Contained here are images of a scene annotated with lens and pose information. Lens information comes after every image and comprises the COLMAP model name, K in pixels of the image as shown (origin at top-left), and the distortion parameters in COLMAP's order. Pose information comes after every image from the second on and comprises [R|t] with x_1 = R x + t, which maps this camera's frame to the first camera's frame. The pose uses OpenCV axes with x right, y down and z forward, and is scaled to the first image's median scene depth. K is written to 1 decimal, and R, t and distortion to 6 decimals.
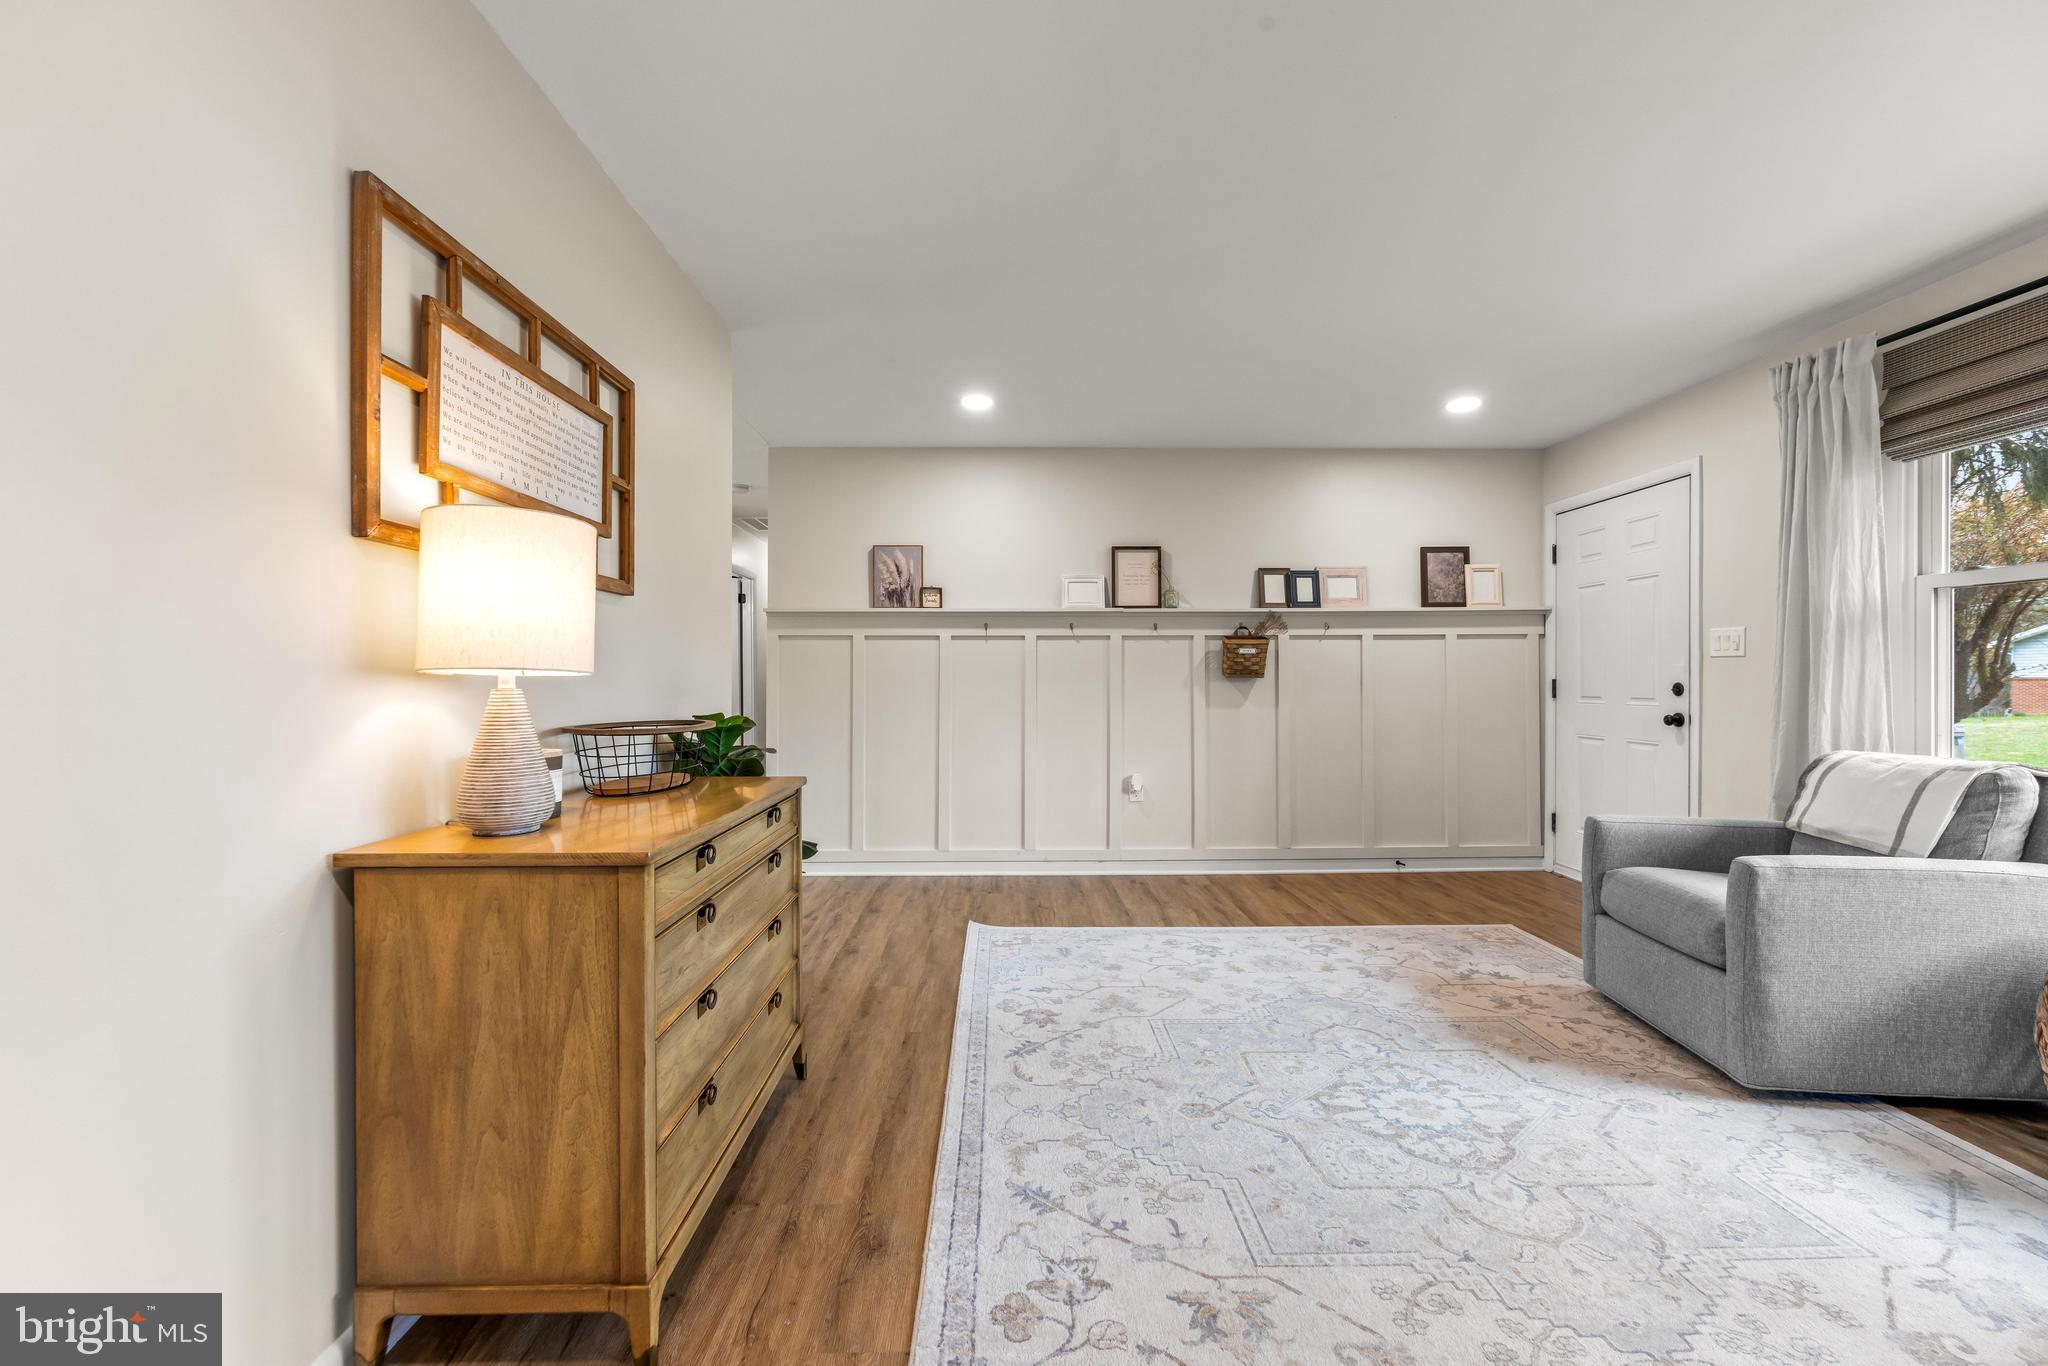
lens RADIAL K [[810.9, 0, 1021.2], [0, 810.9, 681.4], [0, 0, 1]] dist [-0.003867, 0.001032]
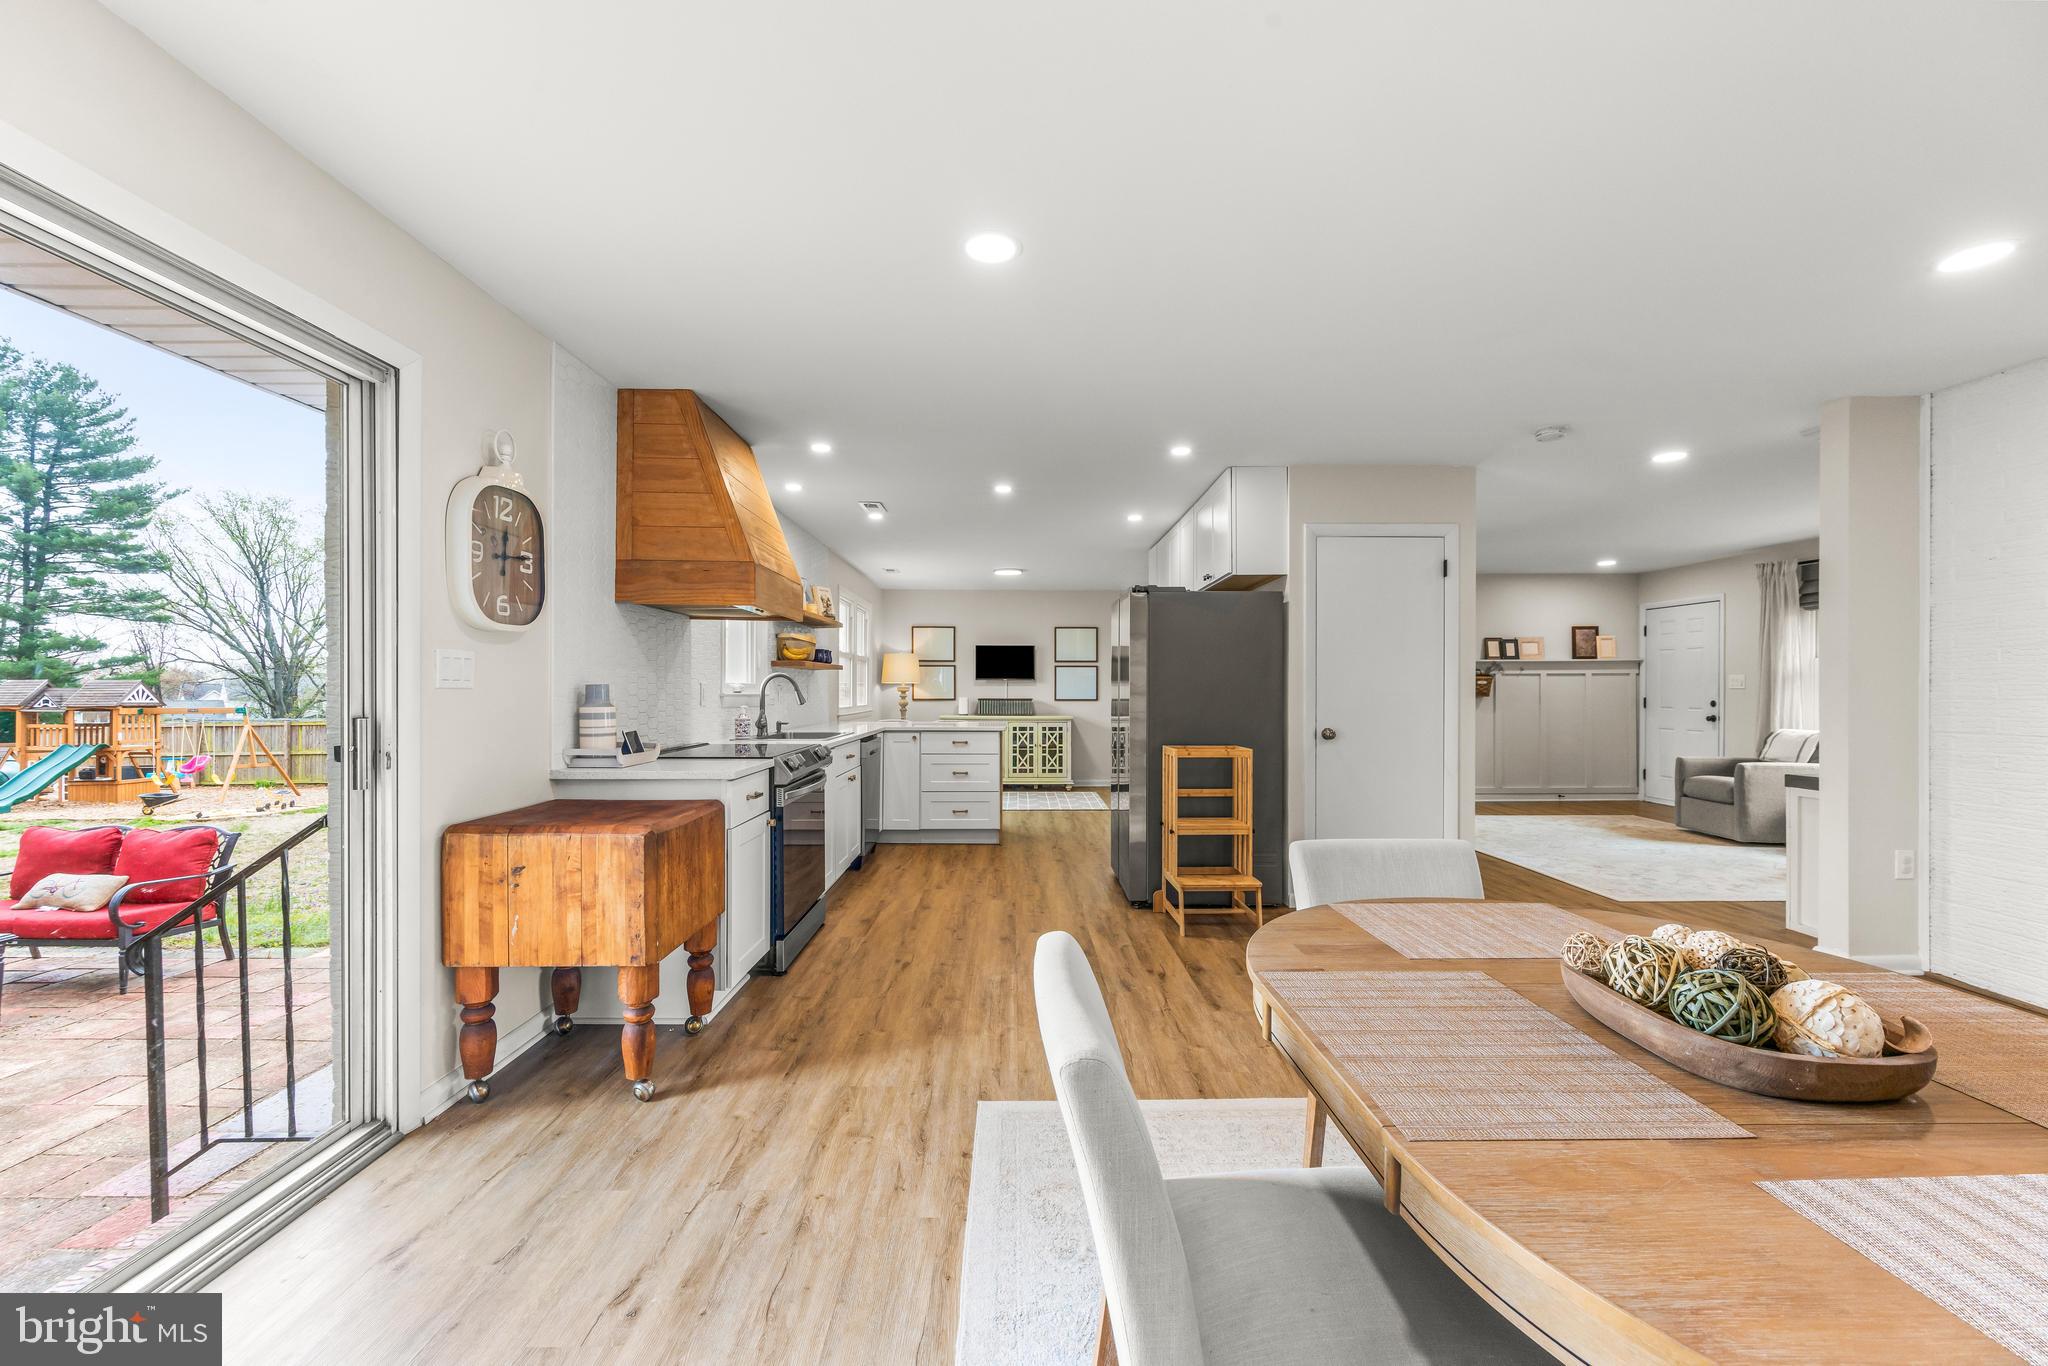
lens RADIAL K [[810.9, 0, 1028.5], [0, 810.9, 690.3], [0, 0, 1]] dist [-0.003867, 0.001032]
pose [[0.999958, 0.001885, -0.008992, -1.003586], [-0.001877, 0.999998, 0.000962, -0.025548], [0.008994, -0.000945, 0.999959, -1.182701]]
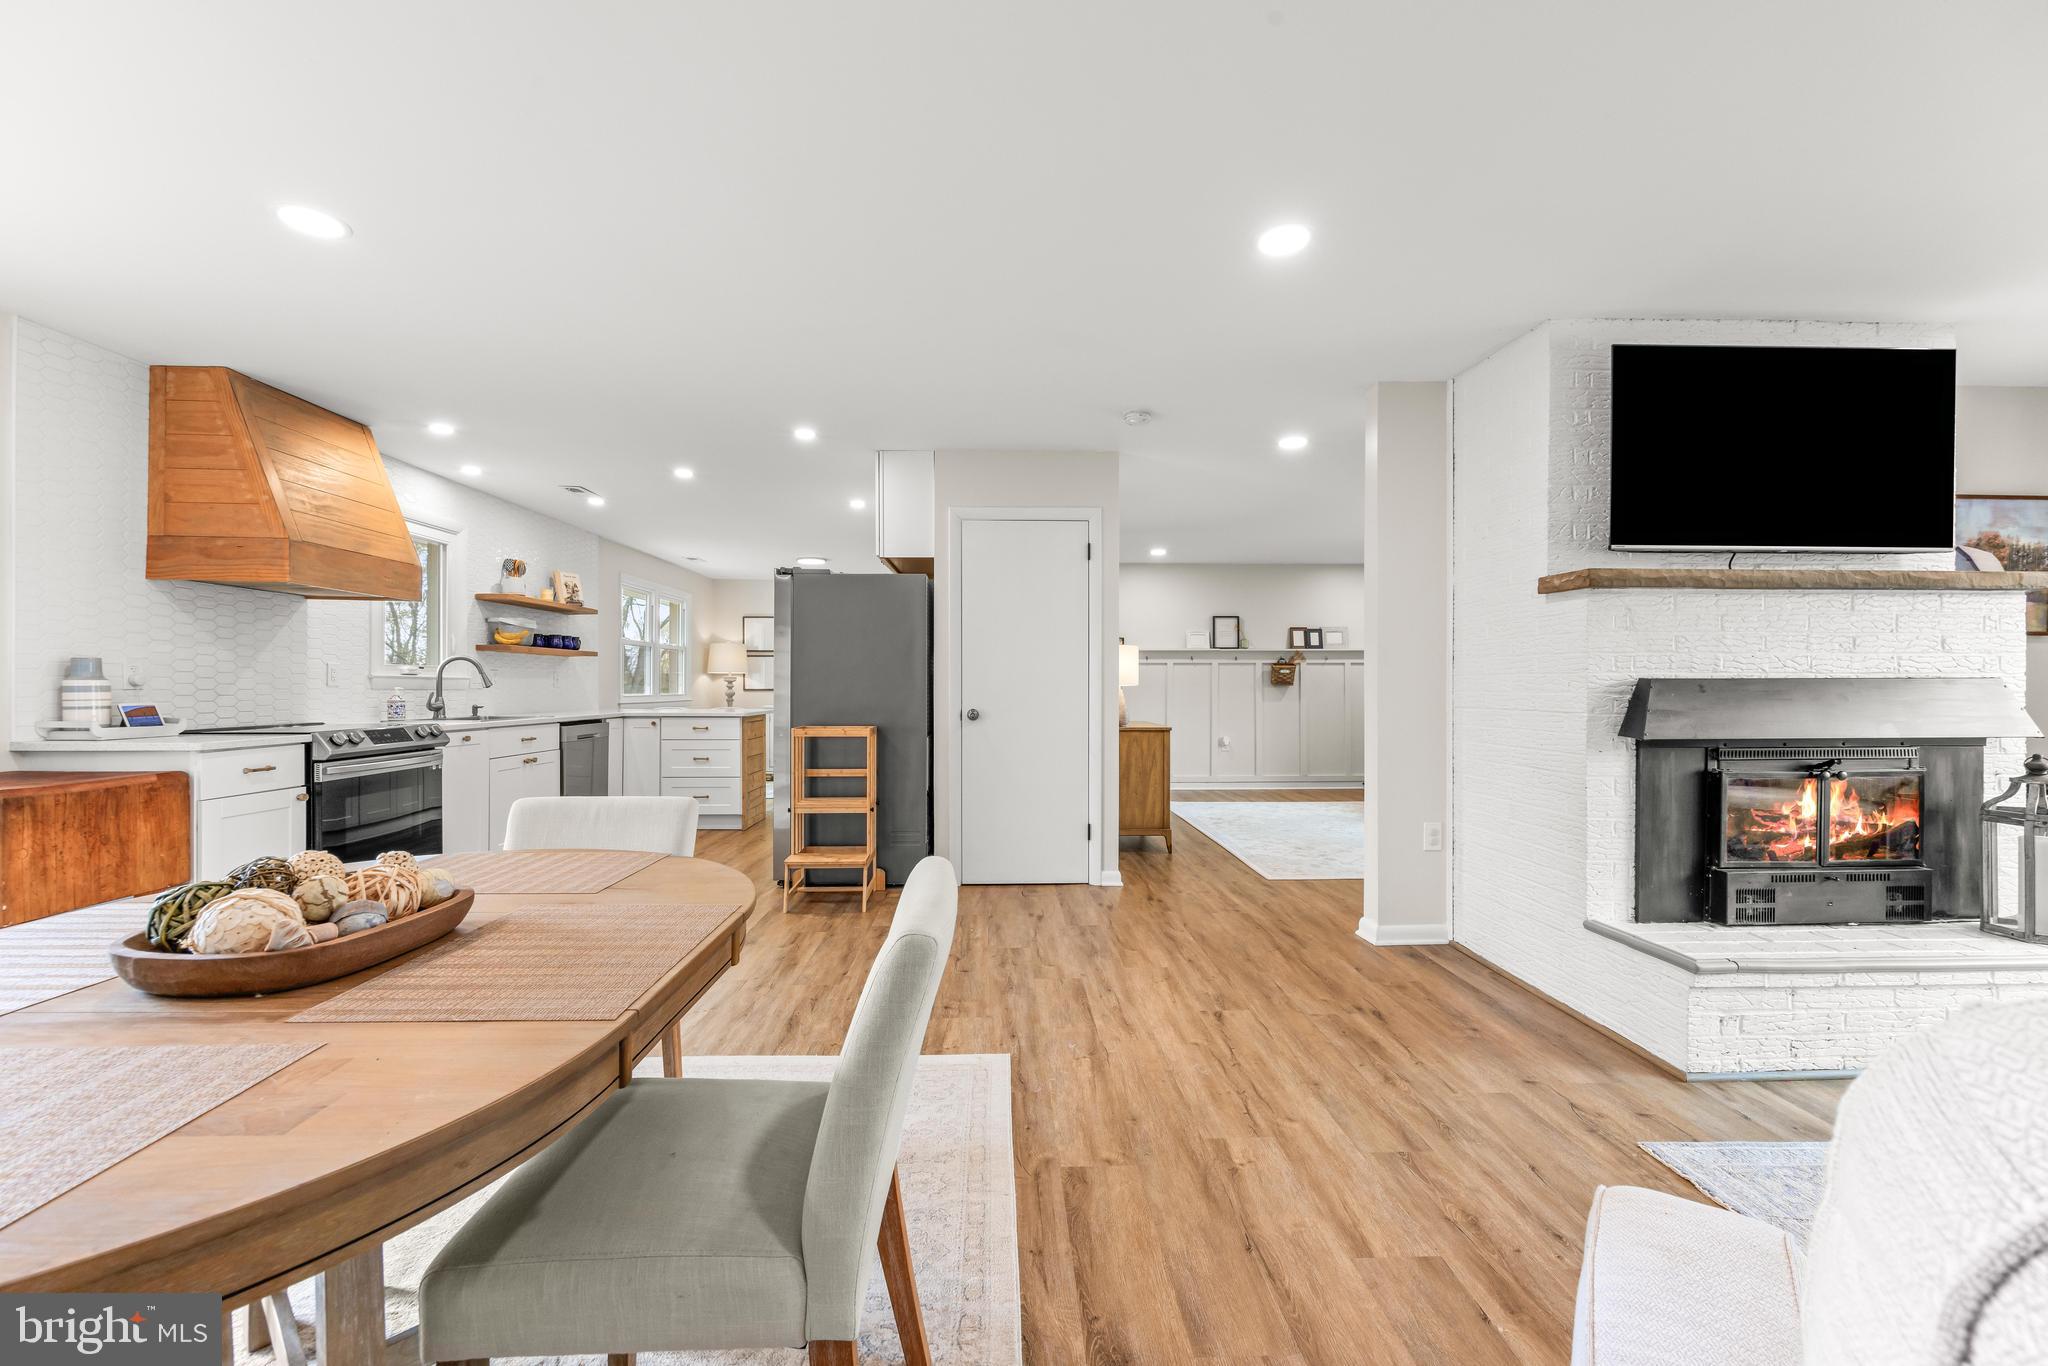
lens RADIAL K [[810.9, 0, 1025.0], [0, 810.9, 681.4], [0, 0, 1]] dist [-0.003867, 0.001032]
pose [[0.999944, 0.002005, 0.010368, -0.467639], [-0.001939, 0.999978, -0.006387, -0.000891], [-0.010381, 0.006367, 0.999926, -1.197250]]
